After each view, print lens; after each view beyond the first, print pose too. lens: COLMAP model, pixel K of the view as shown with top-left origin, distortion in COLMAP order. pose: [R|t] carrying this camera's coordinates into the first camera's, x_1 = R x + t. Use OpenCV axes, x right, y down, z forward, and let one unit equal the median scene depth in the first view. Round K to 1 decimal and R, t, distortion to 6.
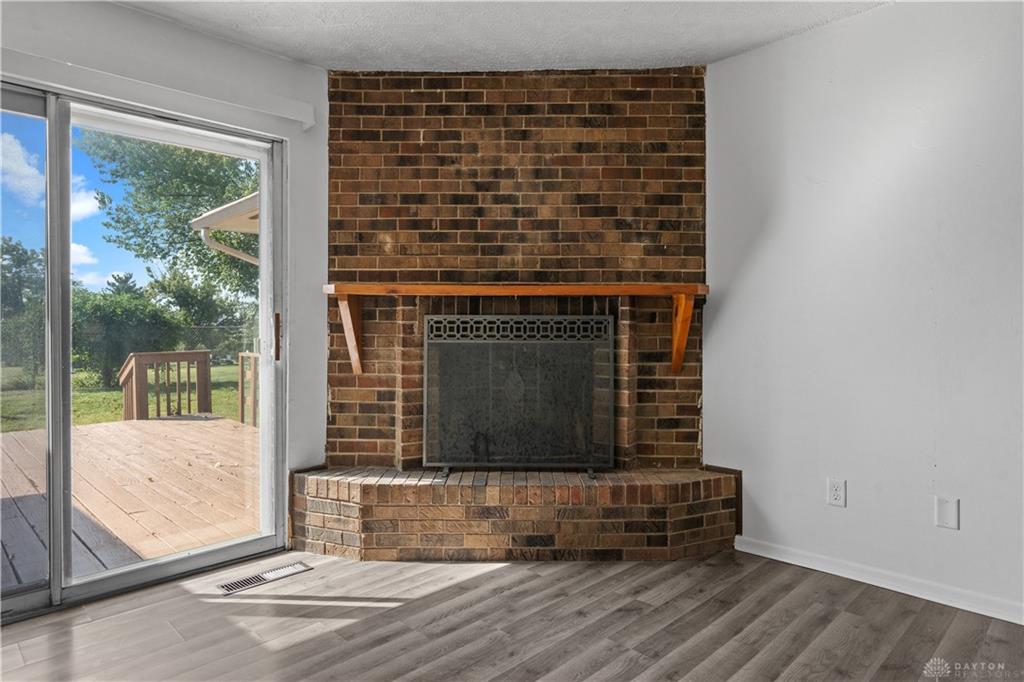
lens RADIAL K [[600.2, 0, 513.9], [0, 600.2, 331.4], [0, 0, 1]] dist [-0.004024, -0.000102]
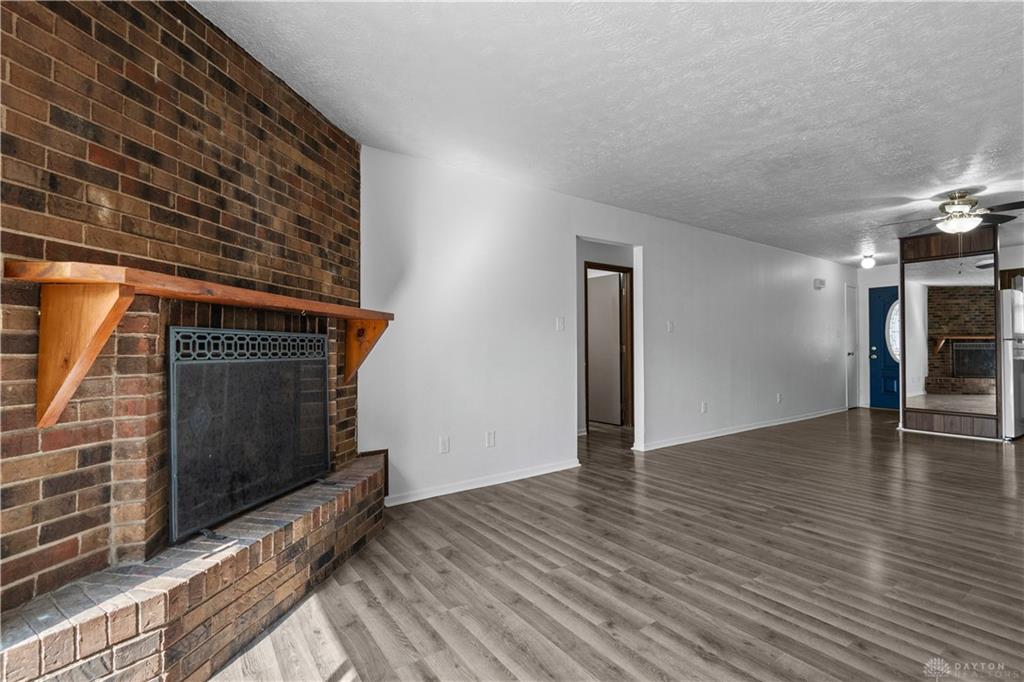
lens RADIAL K [[468.5, 0, 515.6], [0, 468.5, 340.9], [0, 0, 1]] dist [-0.007392, 0.003920]
pose [[0.163095, 0.015497, 0.986489, -0.616767], [0.006957, 0.999834, -0.016857, 0.002122], [-0.986586, 0.009612, 0.162960, 0.504134]]
